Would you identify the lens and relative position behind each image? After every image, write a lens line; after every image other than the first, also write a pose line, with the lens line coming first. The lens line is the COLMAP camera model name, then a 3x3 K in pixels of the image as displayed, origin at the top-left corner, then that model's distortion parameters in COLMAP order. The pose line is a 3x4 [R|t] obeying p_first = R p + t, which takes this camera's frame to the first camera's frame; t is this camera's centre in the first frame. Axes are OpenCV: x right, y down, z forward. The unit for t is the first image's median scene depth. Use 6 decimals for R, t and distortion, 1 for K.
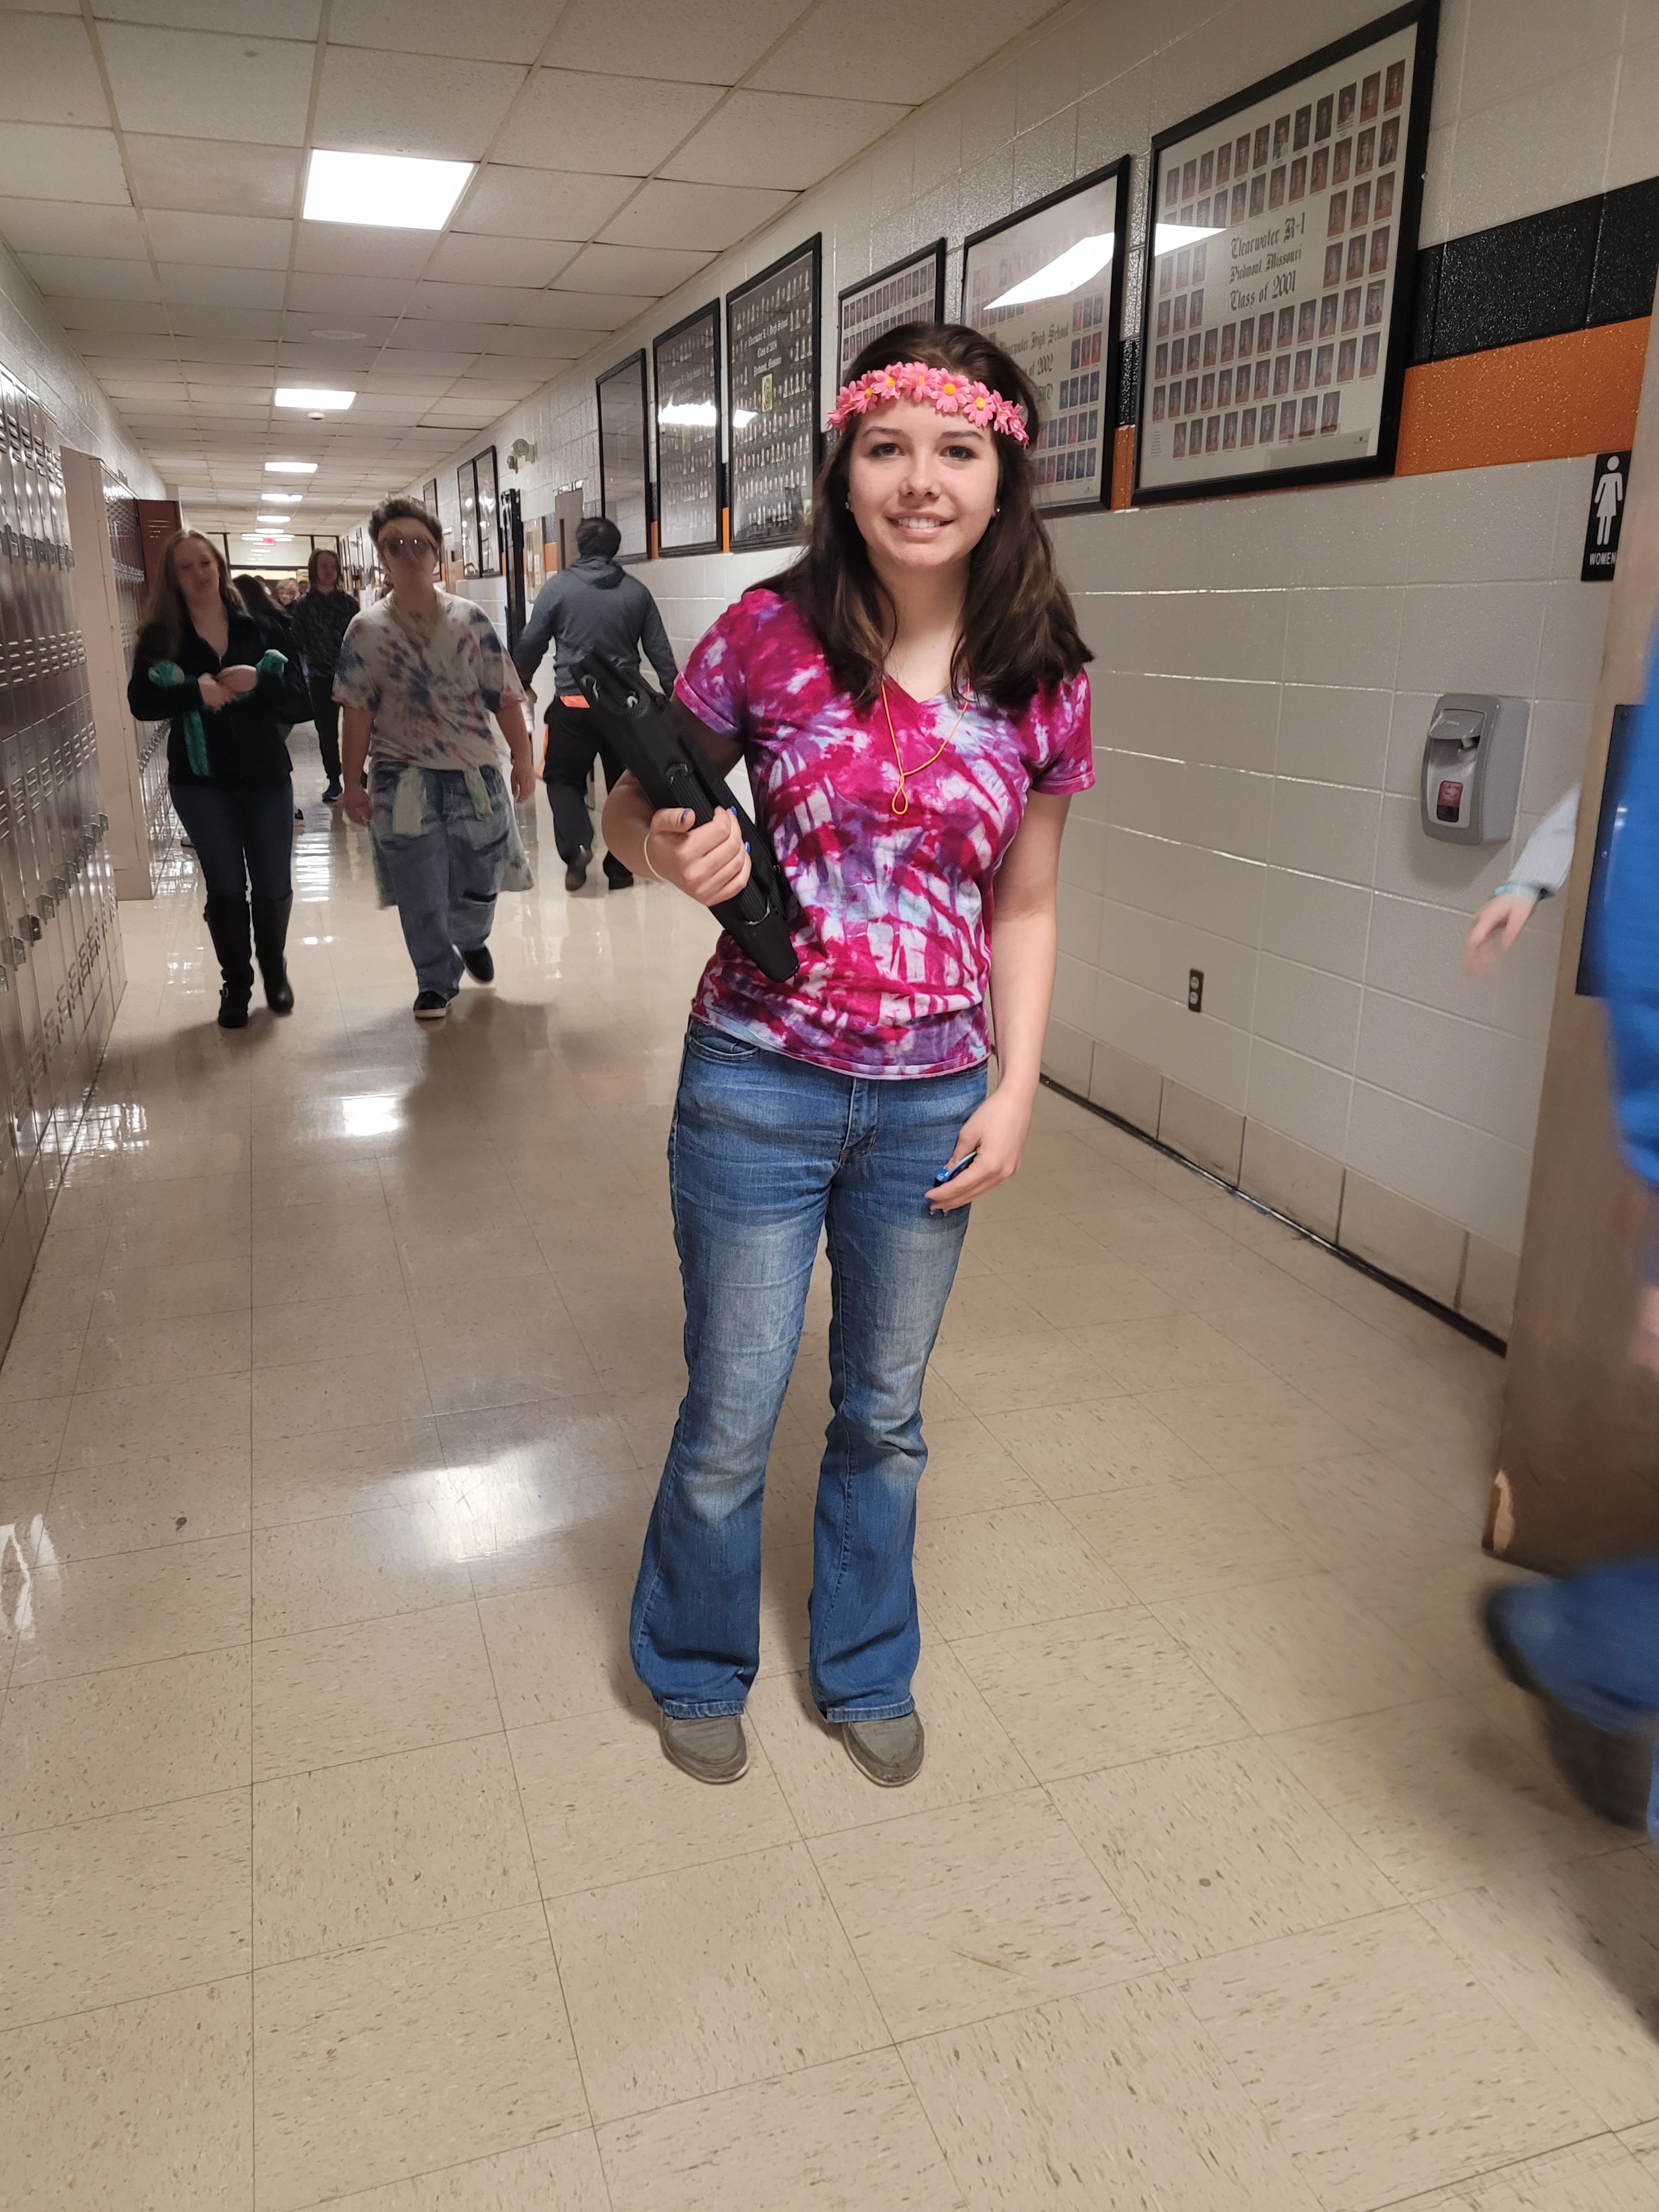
lens RADIAL K [[1688.8, 0, 839.9], [0, 1688.8, 1128.6], [0, 0, 1]] dist [0.065142, -0.061058]
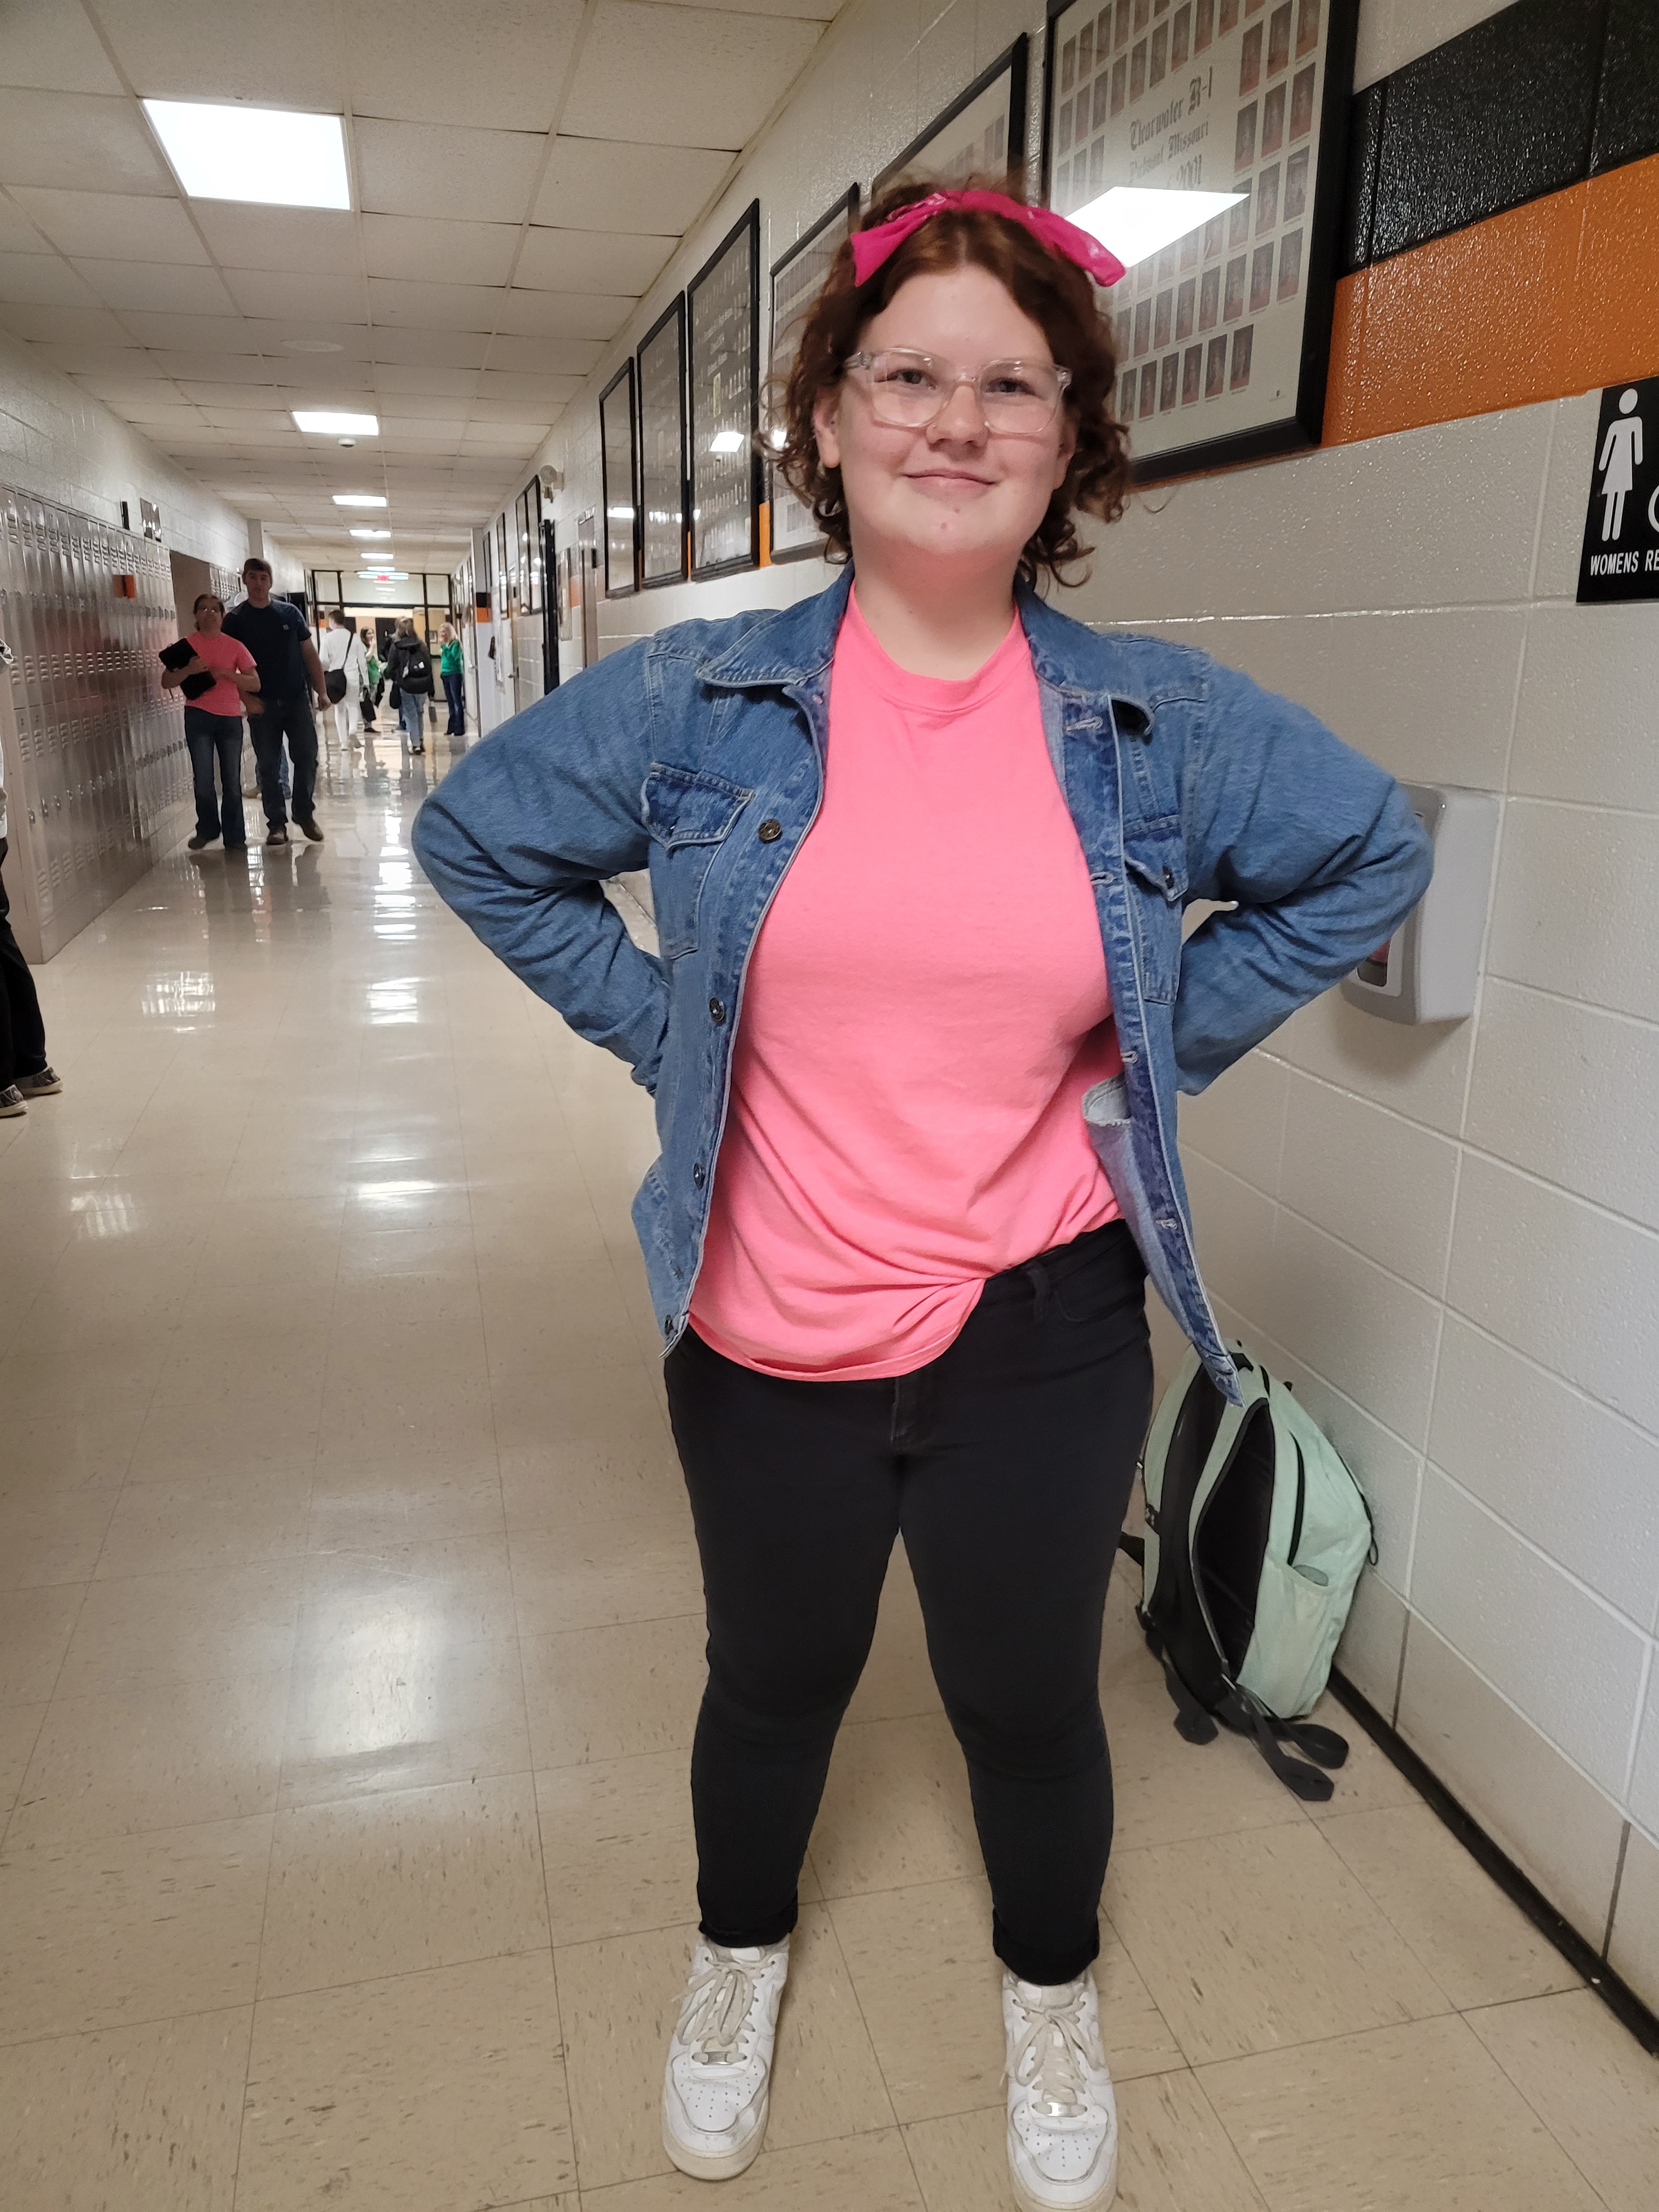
lens RADIAL K [[1666.6, 0, 867.0], [0, 1666.6, 1134.2], [0, 0, 1]] dist [0.050317, -0.046253]
pose [[0.997582, 0.028062, -0.063589, 0.153121], [-0.029068, 0.999466, -0.014952, -0.079461], [0.063135, 0.016764, 0.997864, 0.269088]]
